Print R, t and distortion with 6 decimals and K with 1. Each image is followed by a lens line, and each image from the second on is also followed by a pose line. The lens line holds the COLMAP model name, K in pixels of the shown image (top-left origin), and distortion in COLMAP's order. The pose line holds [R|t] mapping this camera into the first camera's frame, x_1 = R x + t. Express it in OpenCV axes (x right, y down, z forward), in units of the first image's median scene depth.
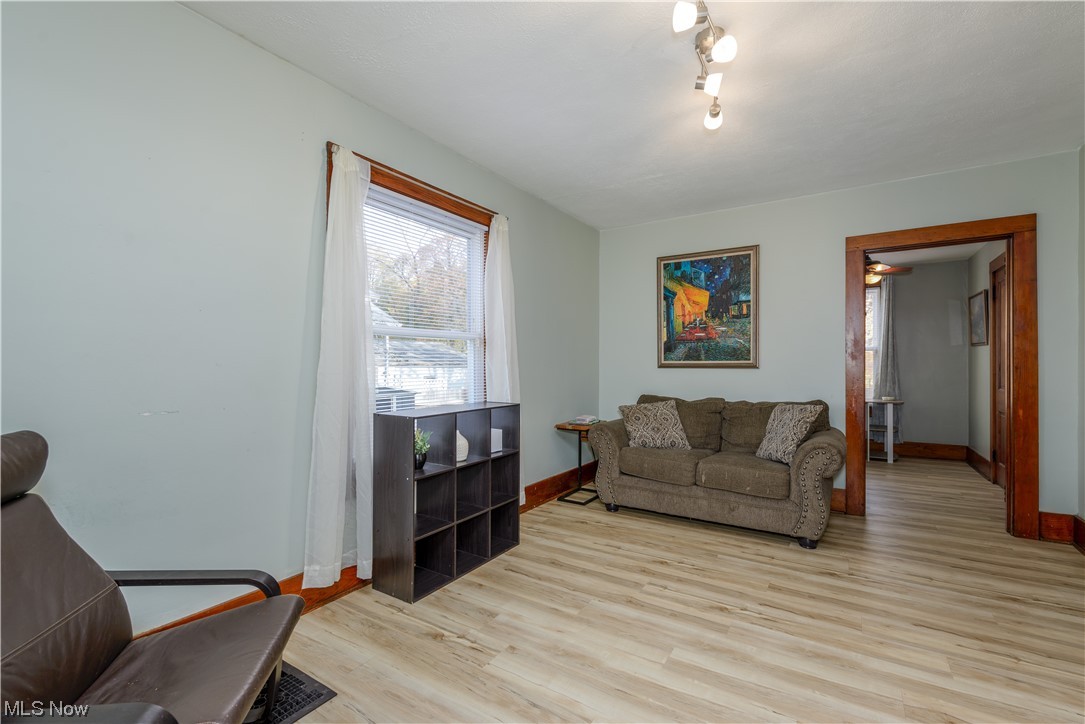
lens RADIAL K [[469.8, 0, 542.5], [0, 469.8, 362.0], [0, 0, 1]] dist [-0.000280, -0.000558]
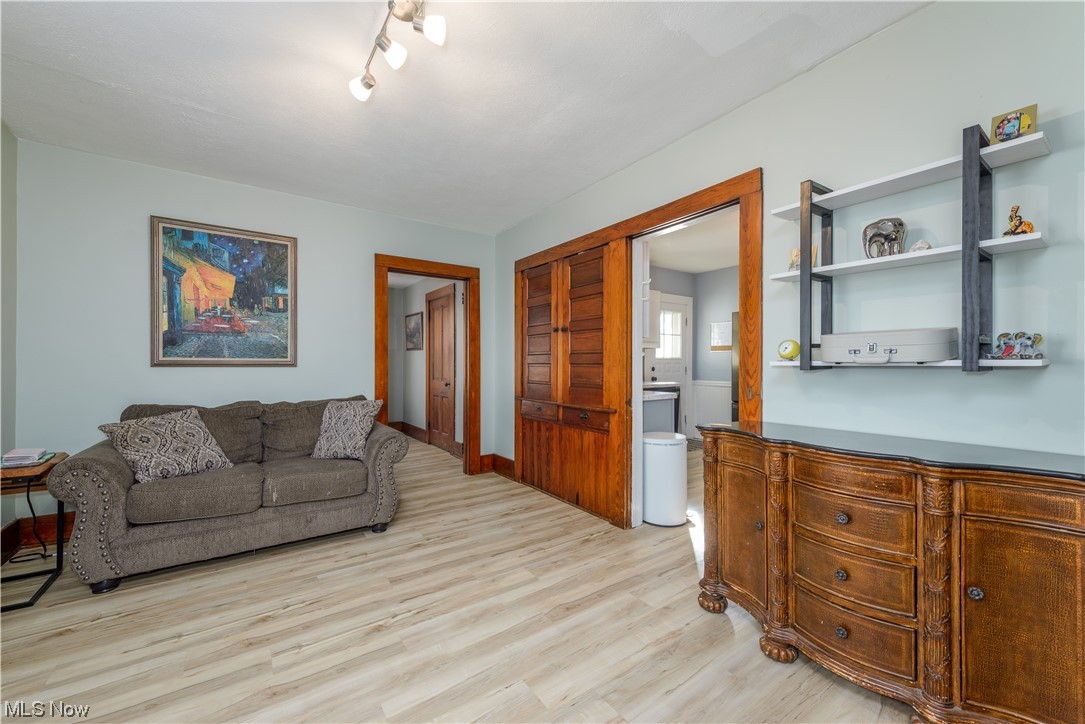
lens RADIAL K [[416.9, 0, 542.5], [0, 416.9, 362.0], [0, 0, 1]] dist [0.001193, -0.000067]
pose [[0.386036, 0.006064, 0.922464, -0.157313], [-0.008508, 0.999959, -0.003013, 0.002916], [-0.922444, -0.006685, 0.386072, 0.248843]]
